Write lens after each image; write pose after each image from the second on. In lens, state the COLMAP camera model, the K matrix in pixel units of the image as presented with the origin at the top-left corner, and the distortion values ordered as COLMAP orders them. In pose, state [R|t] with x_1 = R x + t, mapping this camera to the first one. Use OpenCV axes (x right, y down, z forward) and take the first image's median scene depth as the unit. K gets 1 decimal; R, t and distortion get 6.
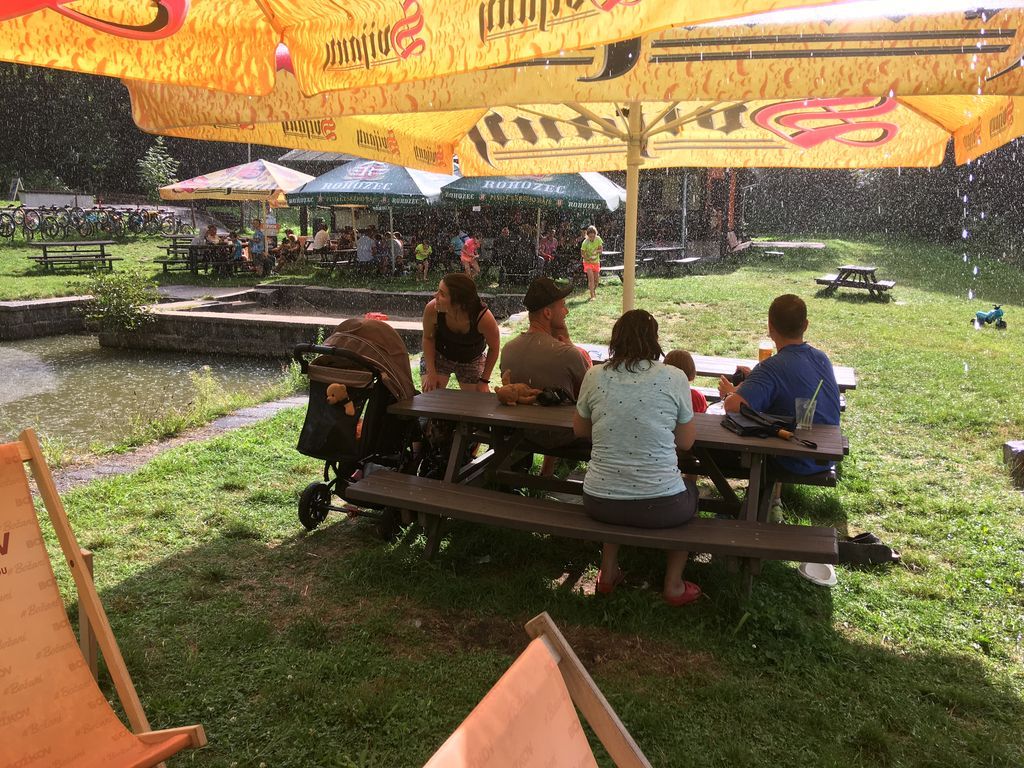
lens RADIAL K [[867.6, 0, 512.5], [0, 867.6, 382.1], [0, 0, 1]] dist [-0.009273, -0.006563]
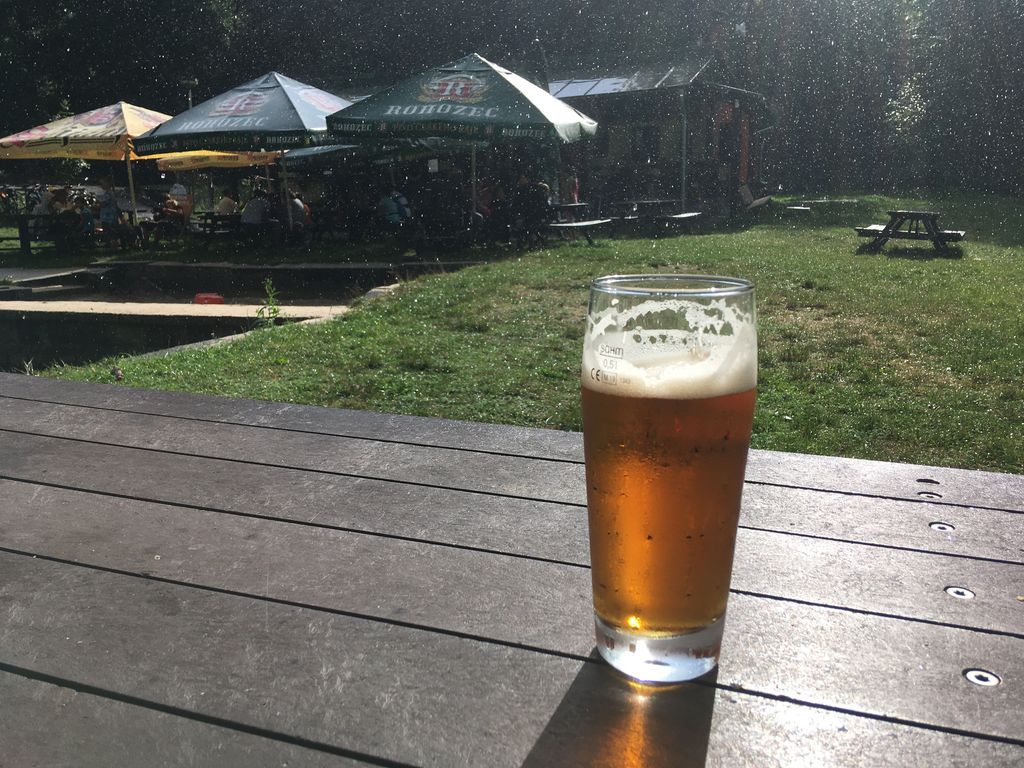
lens RADIAL K [[867.6, 0, 512.2], [0, 867.6, 385.0], [0, 0, 1]] dist [-0.009273, -0.006563]
pose [[0.999254, -0.030132, -0.024160, 0.077276], [0.030631, 0.999319, 0.020558, -0.012829], [0.023524, -0.021283, 0.999497, 0.270297]]
